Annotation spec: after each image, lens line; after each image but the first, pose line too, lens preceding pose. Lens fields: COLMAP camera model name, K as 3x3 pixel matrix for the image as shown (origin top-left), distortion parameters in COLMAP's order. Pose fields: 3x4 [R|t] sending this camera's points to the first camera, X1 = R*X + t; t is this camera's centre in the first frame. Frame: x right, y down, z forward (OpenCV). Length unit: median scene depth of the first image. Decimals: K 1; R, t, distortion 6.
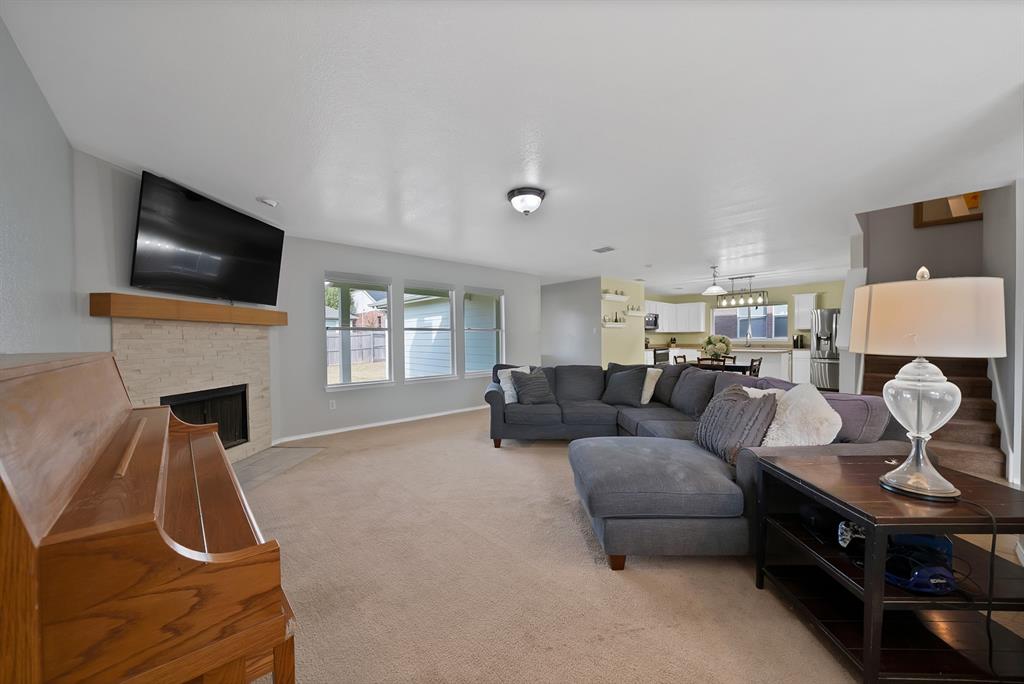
lens RADIAL K [[377.0, 0, 509.1], [0, 377.0, 342.4], [0, 0, 1]] dist [-0.000187, -0.000019]
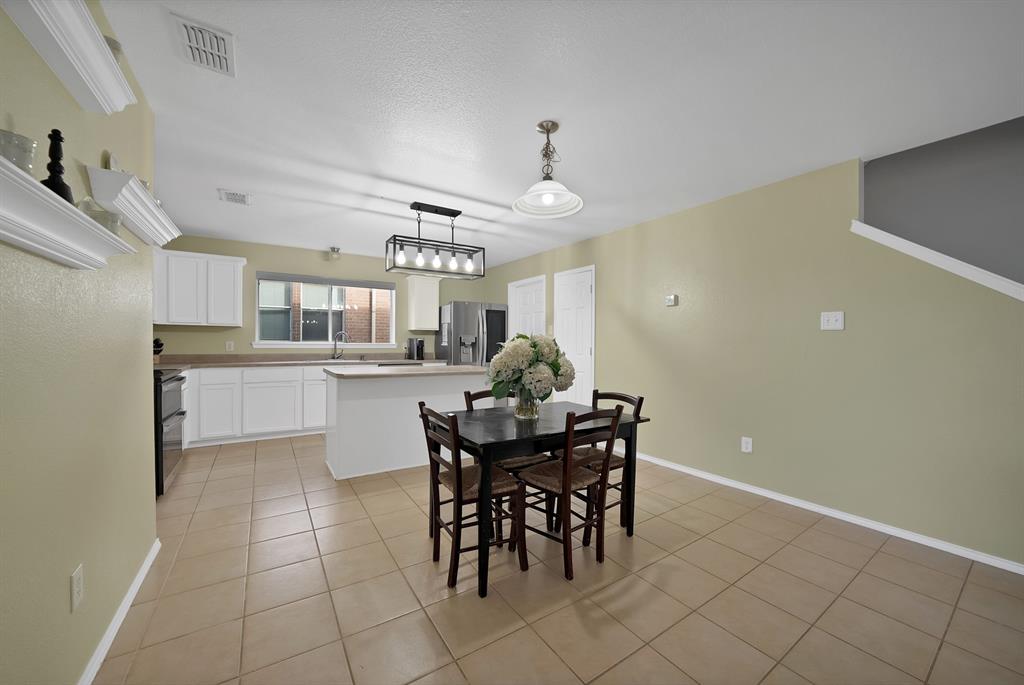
lens RADIAL K [[367.5, 0, 475.8], [0, 367.5, 344.9], [0, 0, 1]] dist [-0.000390, -0.000034]
pose [[0.191692, 0.006979, 0.981430, 0.141370], [-0.004490, 0.999970, -0.006234, -0.005255], [-0.981445, -0.003211, 0.191717, 0.628637]]
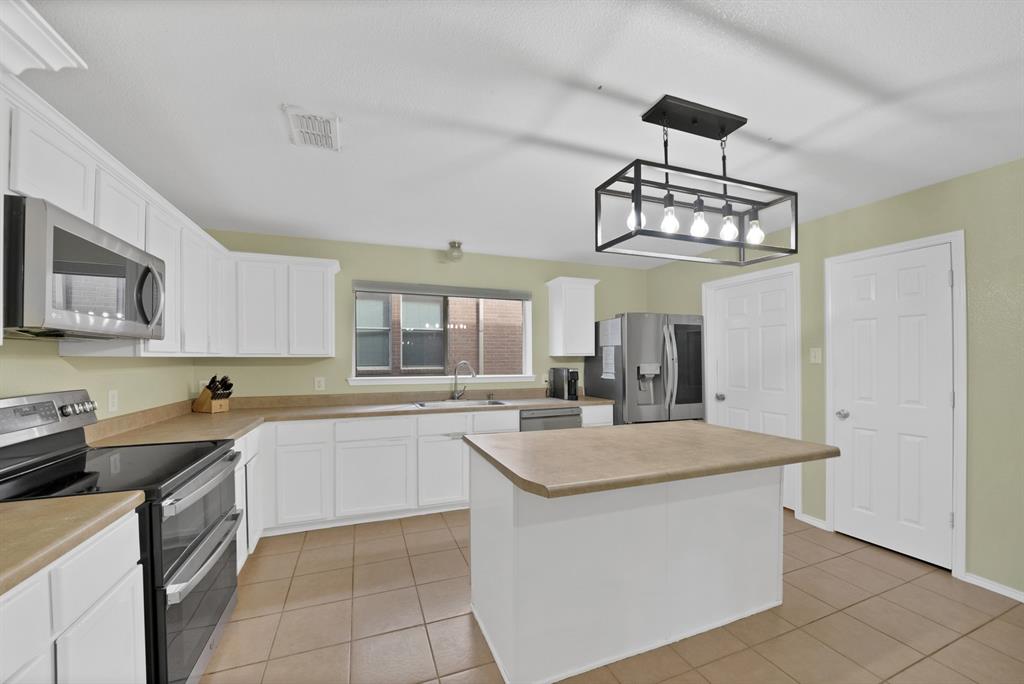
lens RADIAL K [[380.0, 0, 507.0], [0, 380.0, 360.6], [0, 0, 1]] dist [0.000910, 0.000038]
pose [[0.341253, 0.009020, 0.939928, 0.256350], [0.006480, 0.999908, -0.011948, -0.019897], [-0.939949, 0.010168, 0.341163, 0.731086]]
